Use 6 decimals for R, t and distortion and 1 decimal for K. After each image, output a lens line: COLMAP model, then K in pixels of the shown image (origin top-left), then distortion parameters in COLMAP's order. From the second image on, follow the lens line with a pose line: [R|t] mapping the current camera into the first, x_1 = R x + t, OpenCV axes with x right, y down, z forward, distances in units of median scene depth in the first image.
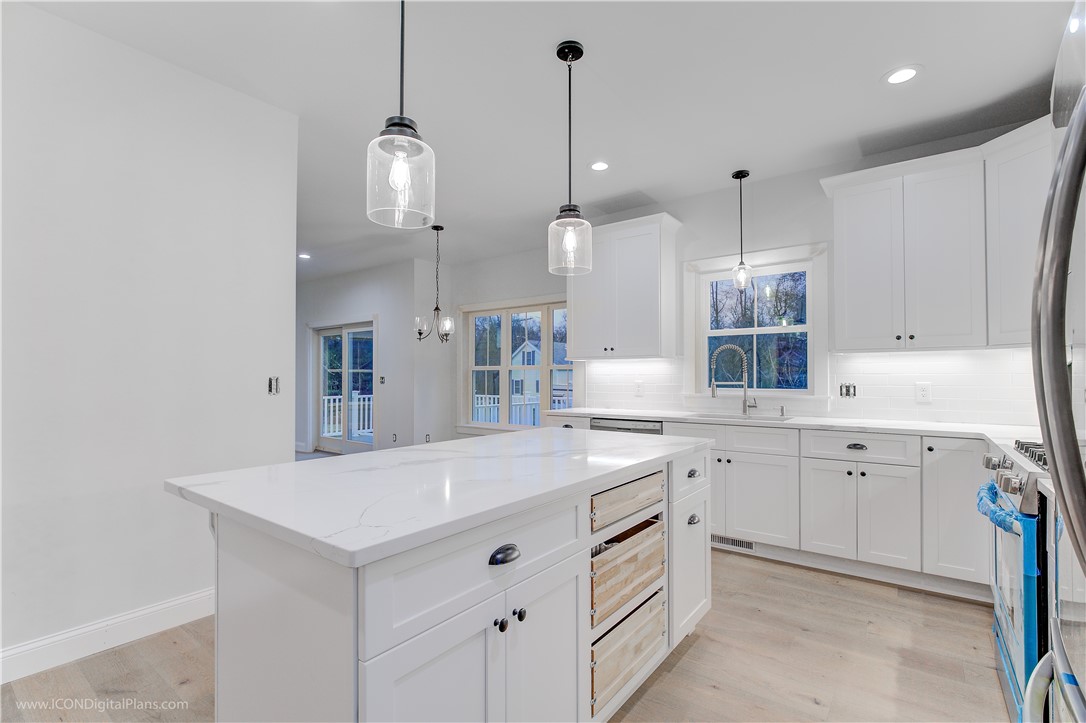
lens RADIAL K [[507.0, 0, 541.7], [0, 507.0, 375.7], [0, 0, 1]] dist [-0.001048, -0.000887]
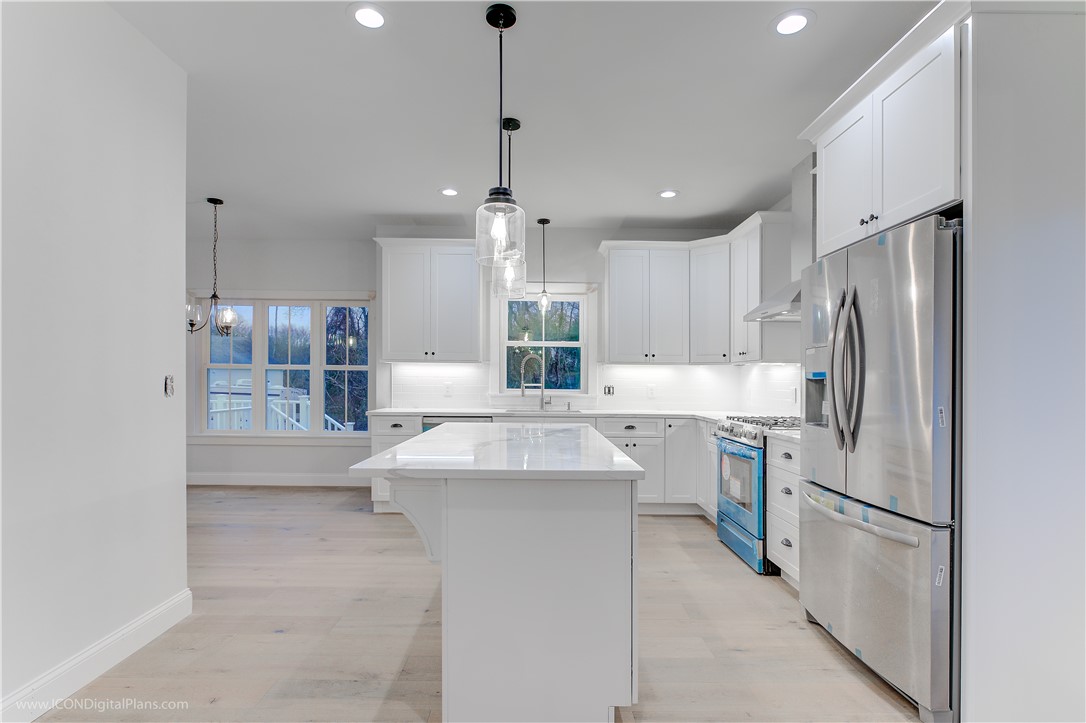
lens RADIAL K [[550.7, 0, 545.0], [0, 550.7, 384.8], [0, 0, 1]] dist [-0.000447, -0.000136]
pose [[0.783987, 0.003549, 0.620768, -0.462221], [-0.011822, 0.999888, 0.009215, 0.001348], [-0.620665, -0.014563, 0.783940, -0.093988]]
